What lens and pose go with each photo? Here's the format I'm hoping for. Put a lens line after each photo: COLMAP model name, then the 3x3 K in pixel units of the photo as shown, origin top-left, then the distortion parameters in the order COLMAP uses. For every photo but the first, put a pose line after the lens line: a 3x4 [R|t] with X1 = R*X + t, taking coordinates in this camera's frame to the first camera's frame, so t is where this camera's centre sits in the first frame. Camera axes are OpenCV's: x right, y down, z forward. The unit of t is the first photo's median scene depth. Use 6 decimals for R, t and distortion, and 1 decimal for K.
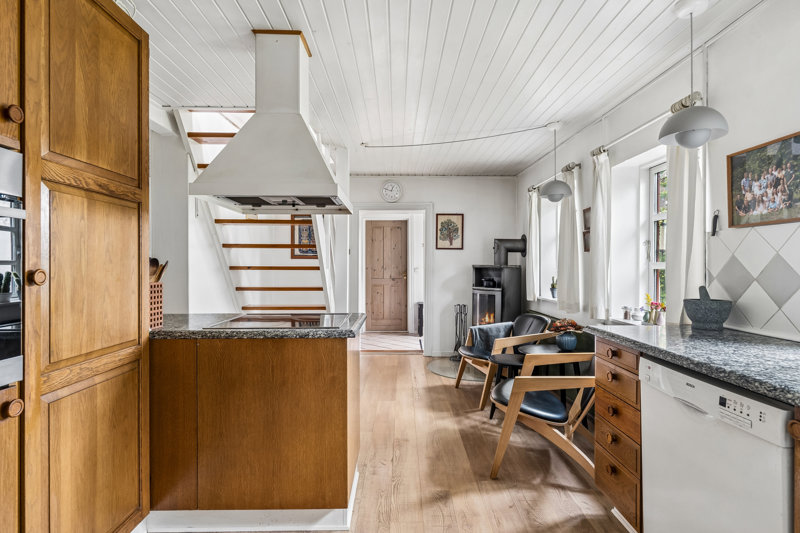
lens RADIAL K [[403.6, 0, 400.0], [0, 403.6, 266.5], [0, 0, 1]] dist [-0.000152, -0.000040]
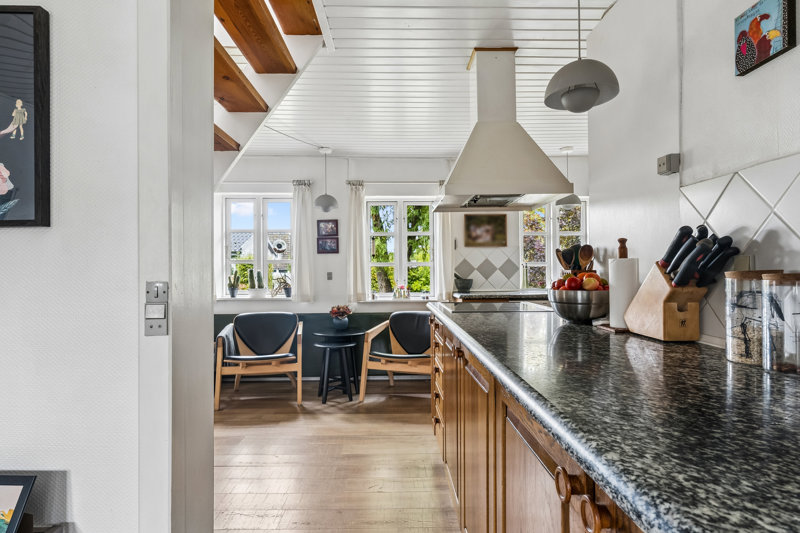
lens RADIAL K [[456.0, 0, 400.0], [0, 456.0, 266.5], [0, 0, 1]] dist [0.001368, -0.000176]
pose [[-0.008456, 0.006951, 0.999940, -1.469997], [0.005120, 0.999963, -0.006908, 0.027613], [-0.999951, 0.005062, -0.008492, 1.181509]]
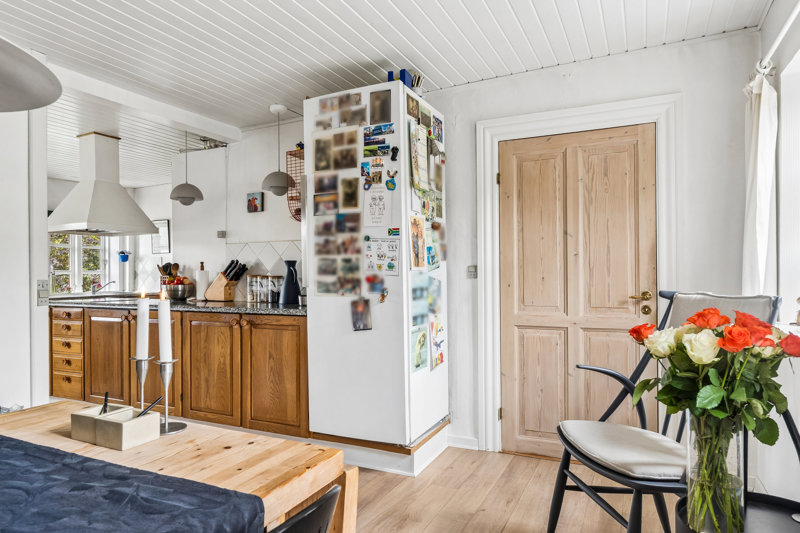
lens RADIAL K [[502.7, 0, 400.0], [0, 502.7, 266.5], [0, 0, 1]] dist [0.000726, 0.000309]
pose [[-0.893504, 0.015194, 0.448798, -2.284972], [0.010518, 0.999861, -0.012910, 0.029113], [-0.448931, -0.006815, -0.893540, 2.204838]]
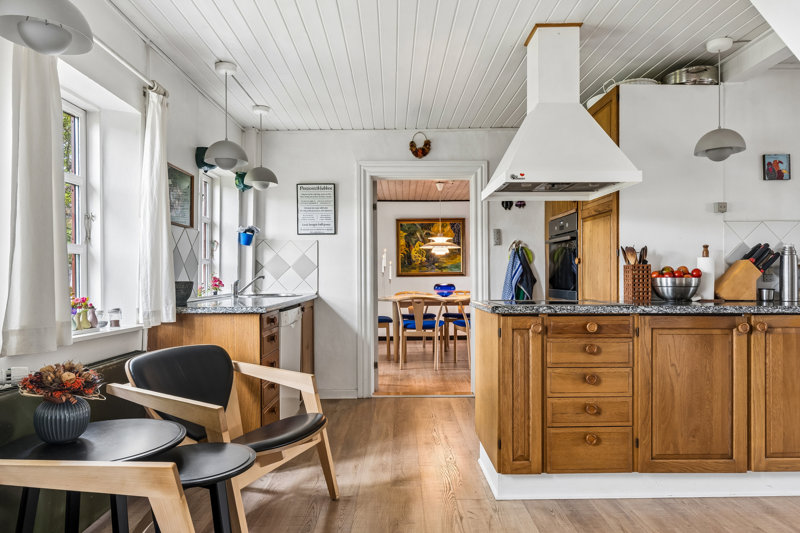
lens RADIAL K [[510.3, 0, 400.4], [0, 510.3, 275.0], [0, 0, 1]] dist [0.001029, 0.000844]
pose [[-0.999973, 0.000625, -0.007383, 0.108278], [0.000633, 0.999999, -0.001135, 0.059989], [0.007382, -0.001139, -0.999972, 2.178598]]
